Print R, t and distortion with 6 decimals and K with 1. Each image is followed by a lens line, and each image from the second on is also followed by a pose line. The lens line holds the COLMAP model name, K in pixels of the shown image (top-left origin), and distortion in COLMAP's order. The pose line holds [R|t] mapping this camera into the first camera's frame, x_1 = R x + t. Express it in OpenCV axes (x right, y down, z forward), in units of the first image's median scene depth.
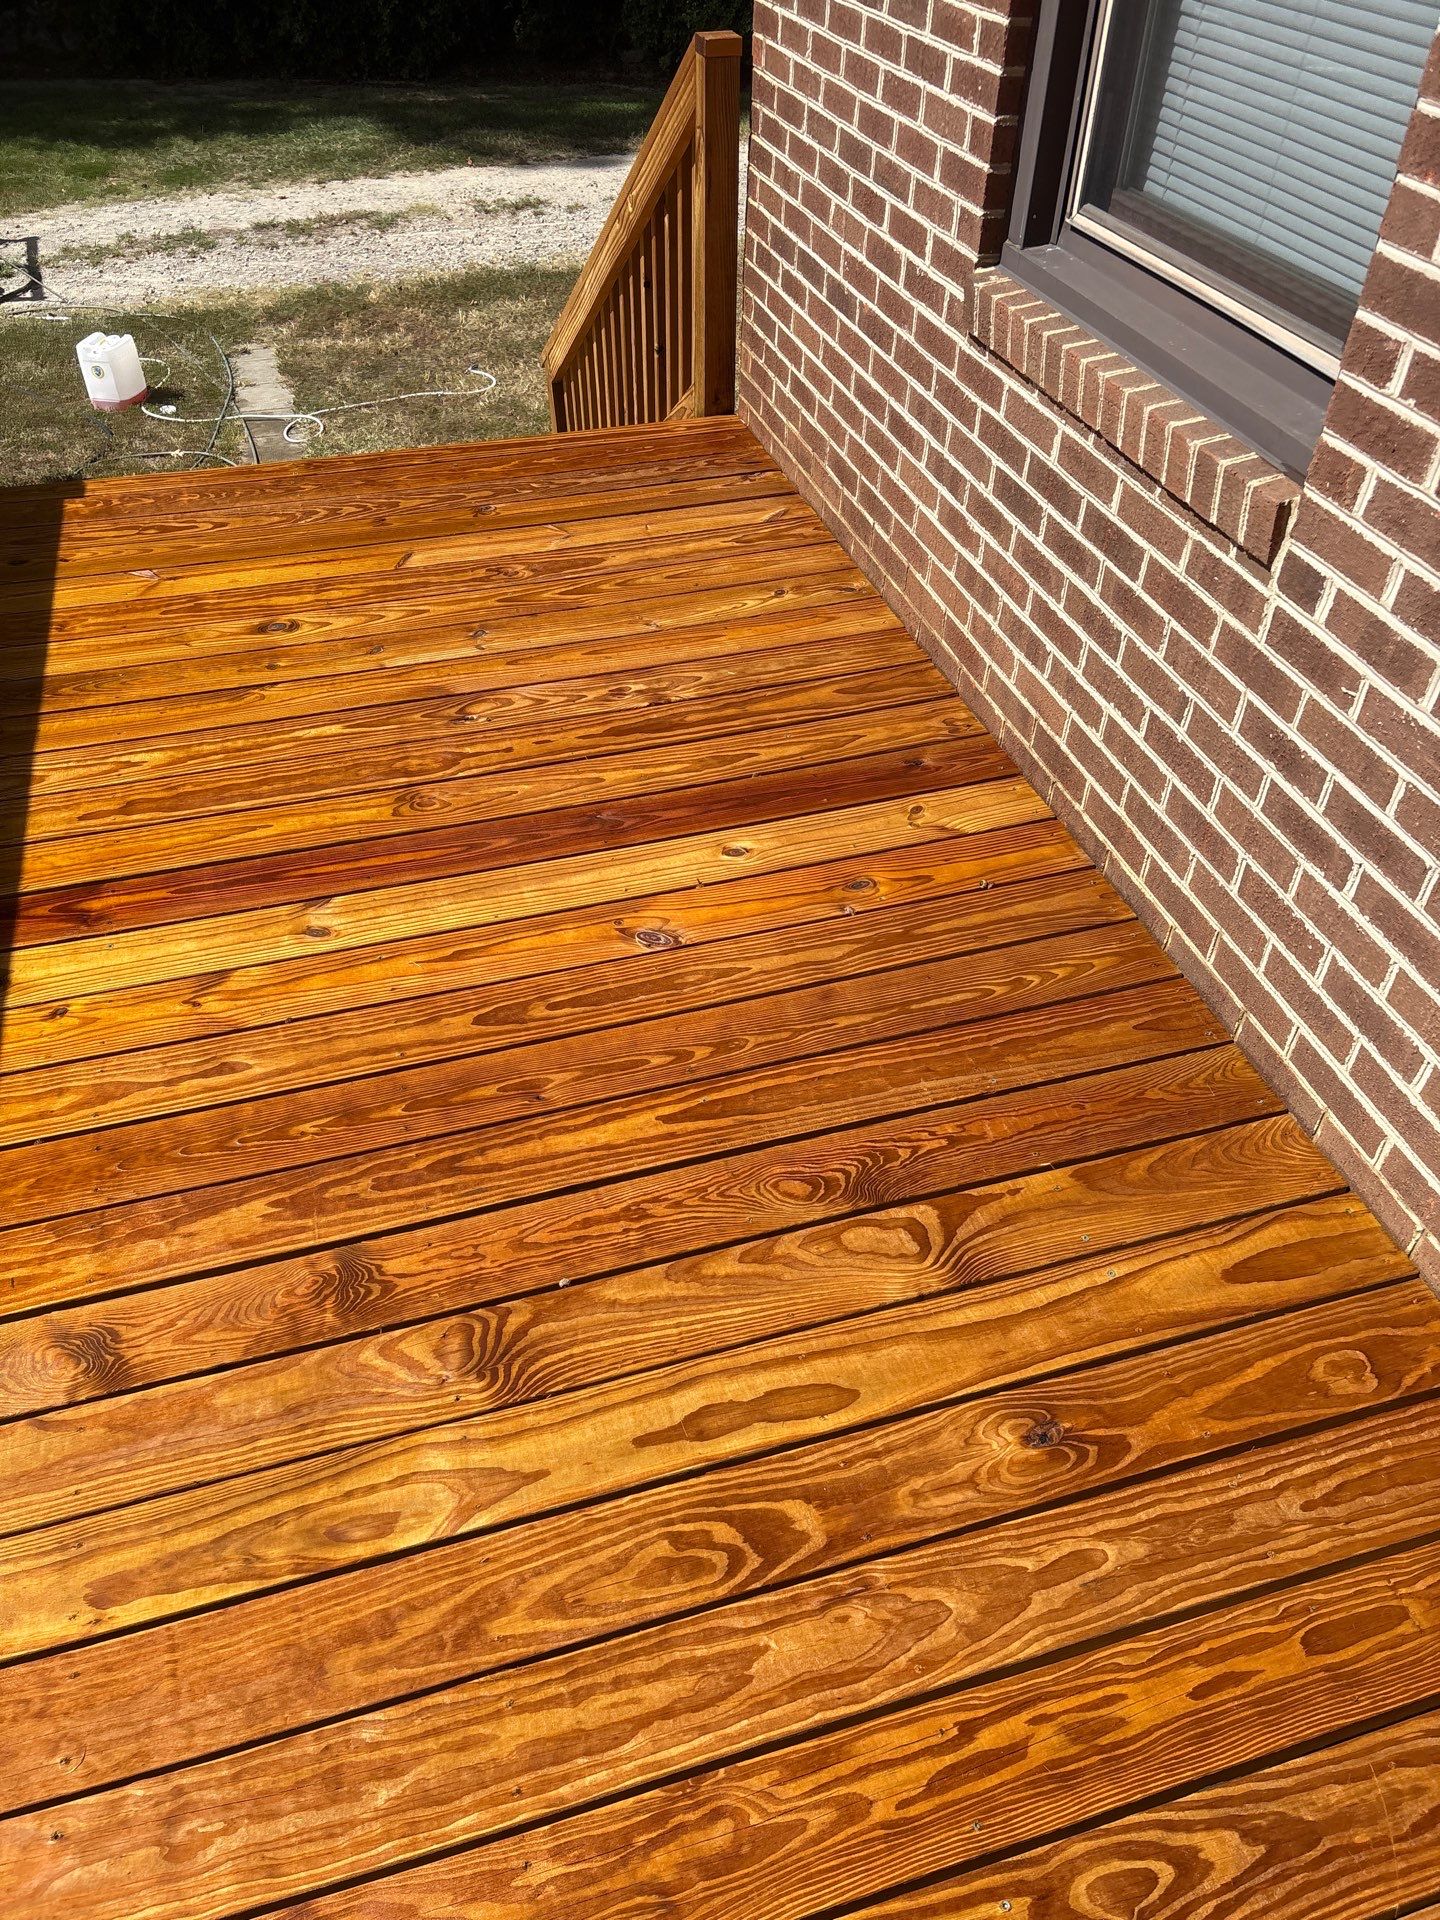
lens RADIAL K [[1417.6, 0, 720.0], [0, 1417.6, 960.0], [0, 0, 1]] dist [0.065156, -0.071170]
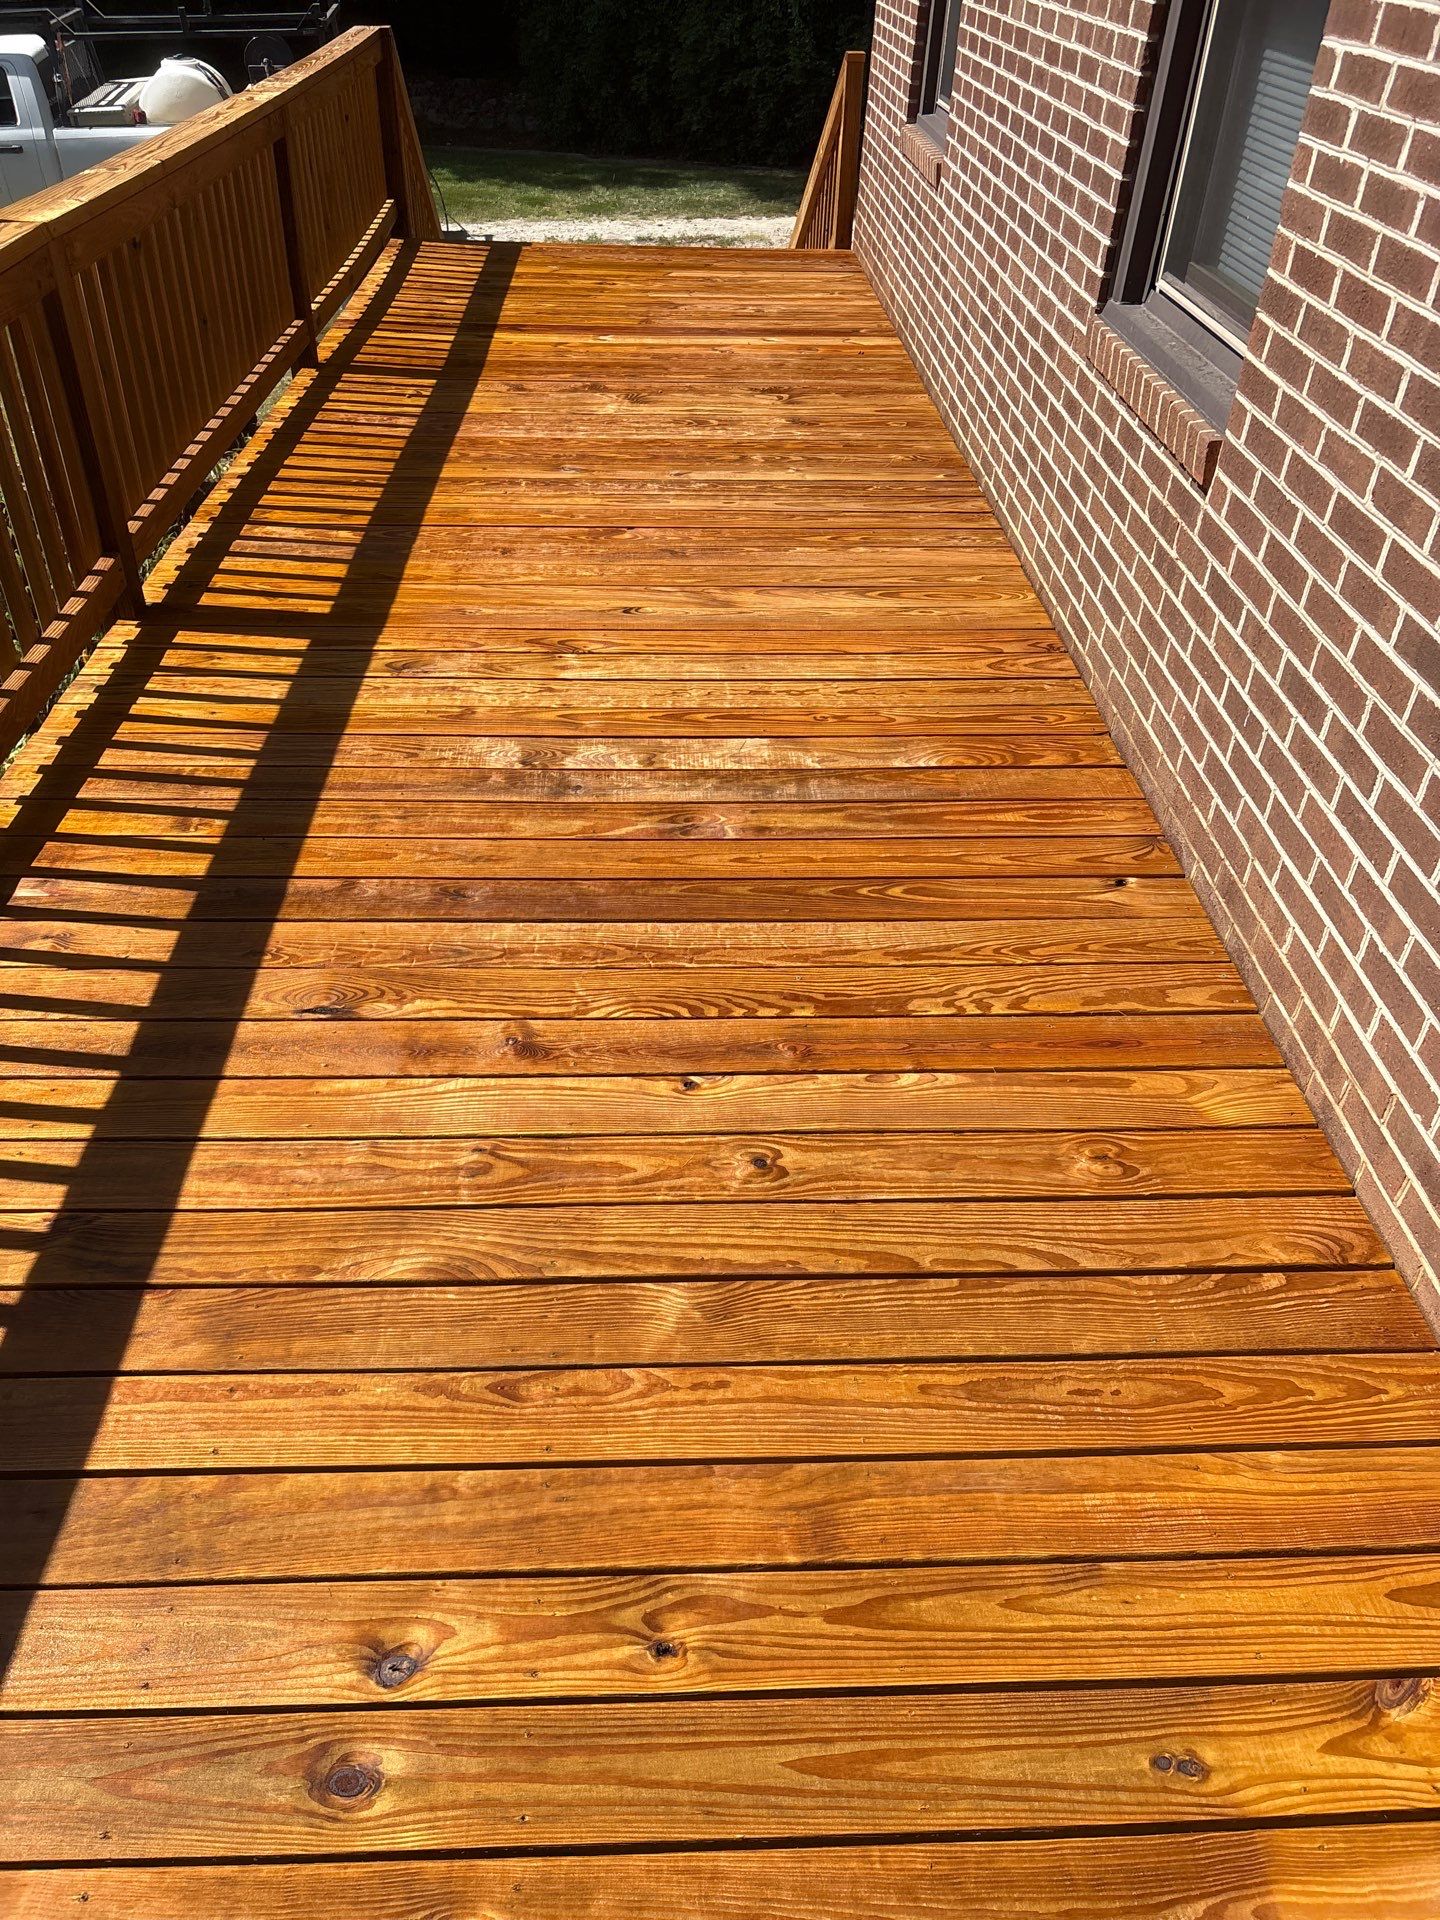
lens RADIAL K [[1468.0, 0, 664.2], [0, 1468.0, 912.4], [0, 0, 1]] dist [0.075118, -0.089421]
pose [[0.961969, 0.163242, -0.219014, 0.734857], [-0.187909, 0.977400, -0.096844, 1.537492], [0.198255, 0.134316, 0.970904, -1.827819]]
